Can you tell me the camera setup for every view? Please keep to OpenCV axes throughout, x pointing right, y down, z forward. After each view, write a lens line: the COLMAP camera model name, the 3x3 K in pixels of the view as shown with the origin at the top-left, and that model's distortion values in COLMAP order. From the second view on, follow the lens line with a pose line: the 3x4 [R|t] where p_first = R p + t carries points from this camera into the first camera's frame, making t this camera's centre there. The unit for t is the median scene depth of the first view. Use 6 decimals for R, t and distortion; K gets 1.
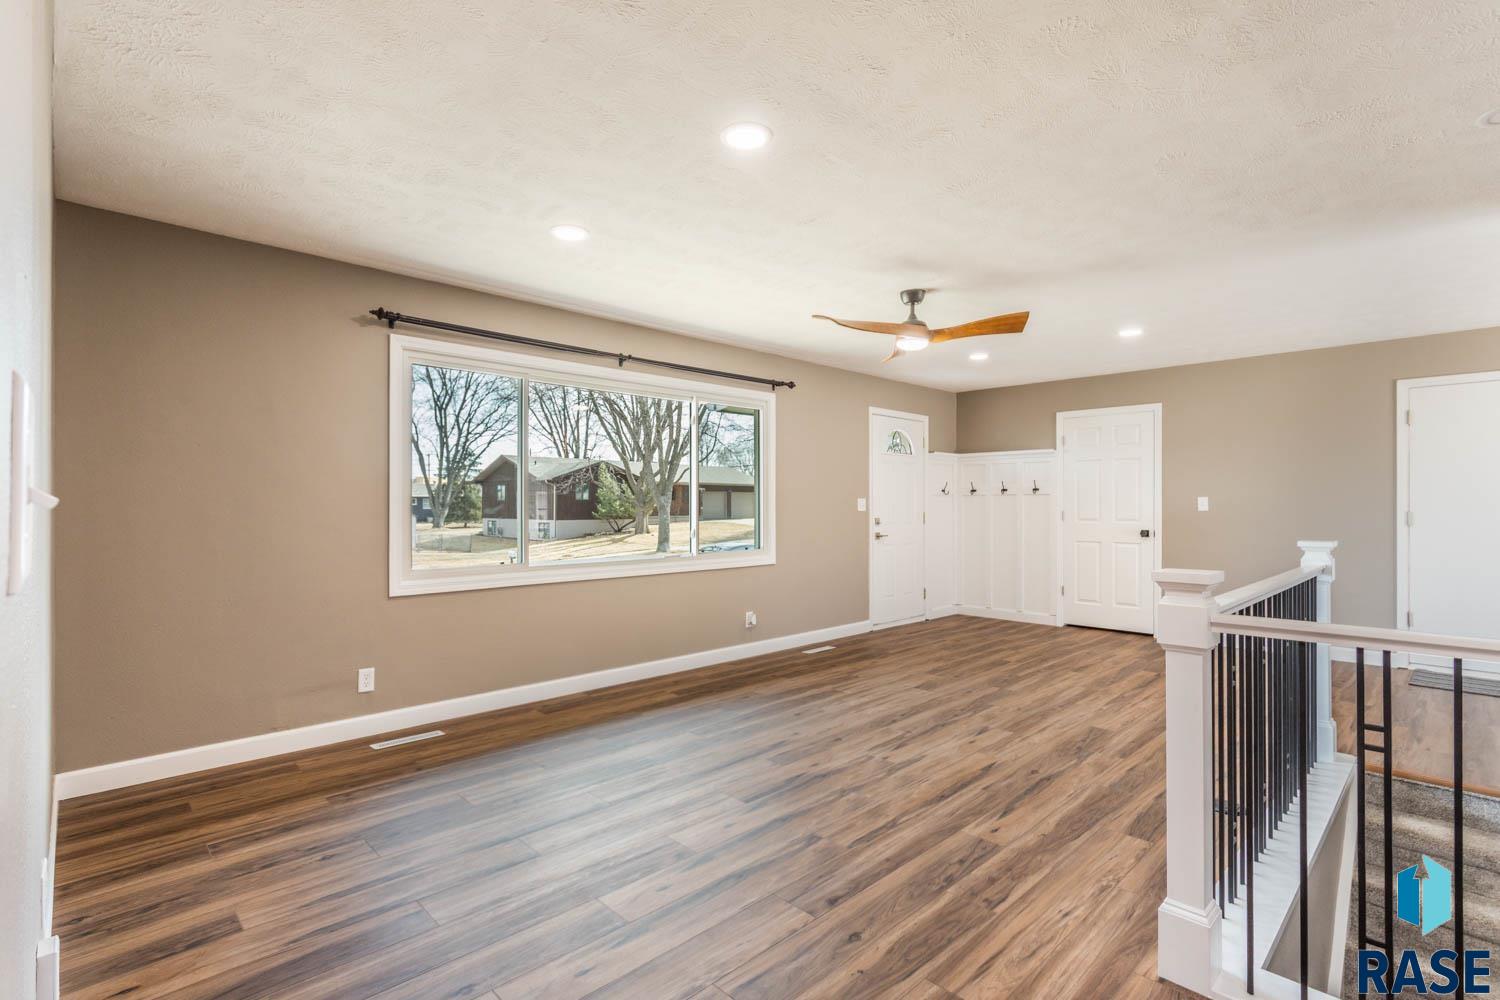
lens RADIAL K [[708.0, 0, 752.7], [0, 708.0, 501.4], [0, 0, 1]] dist [-0.002312, 0.003070]
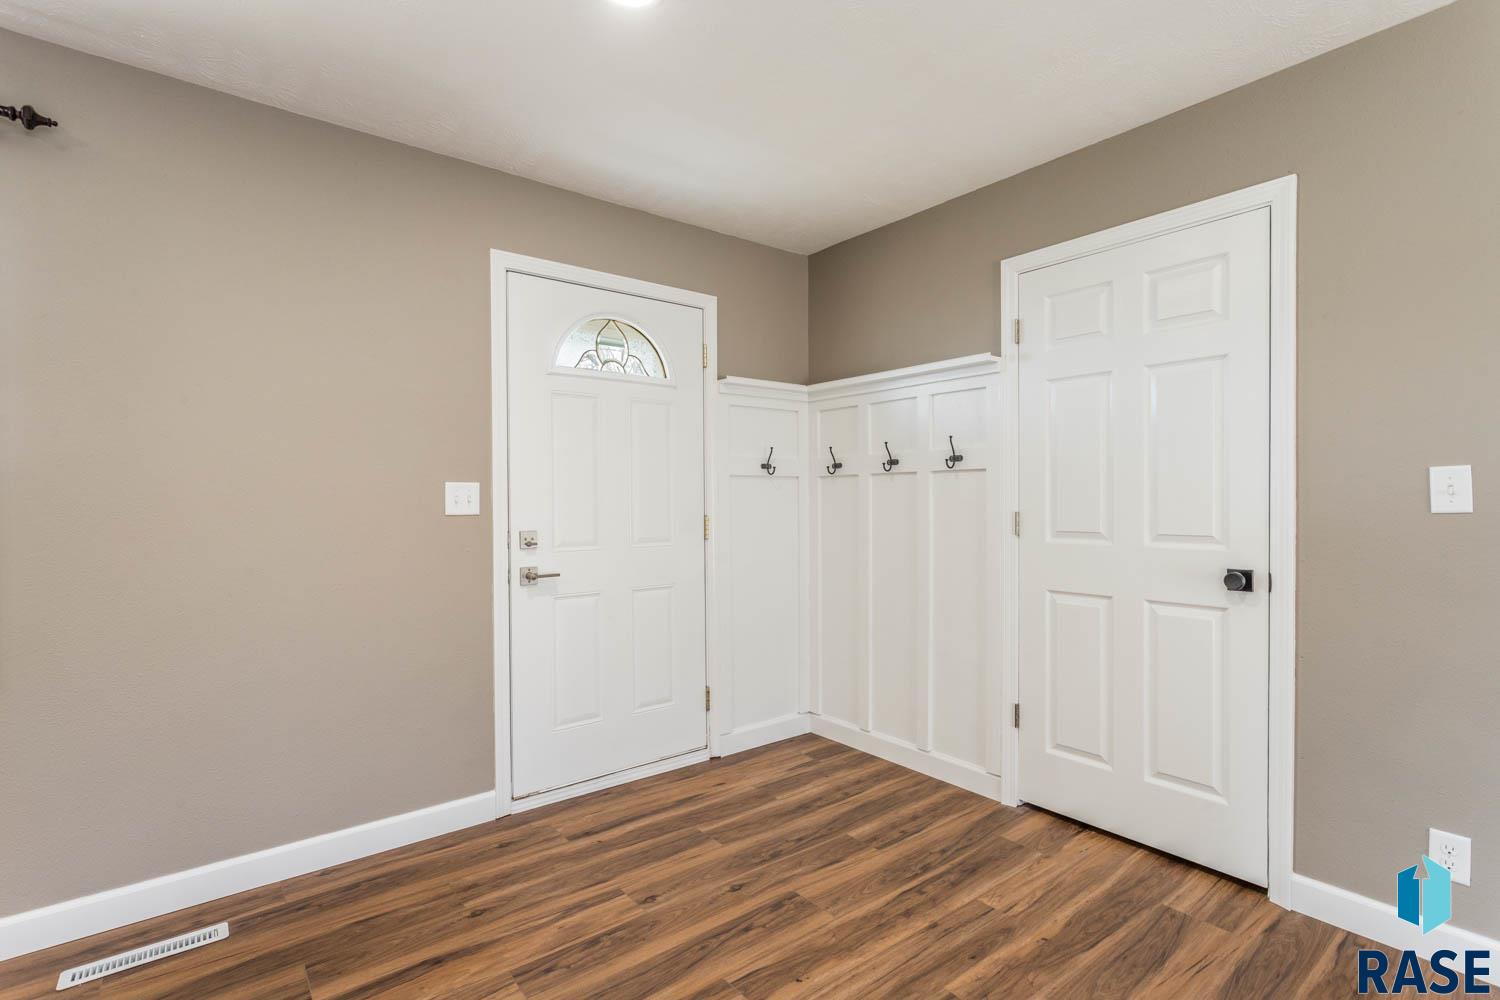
lens RADIAL K [[708.0, 0, 750.2], [0, 708.0, 505.4], [0, 0, 1]] dist [-0.002312, 0.003070]
pose [[0.993887, -0.004632, -0.110303, 0.589132], [0.006093, 0.999898, 0.012913, 0.007623], [0.110231, -0.013506, 0.993814, 1.047834]]
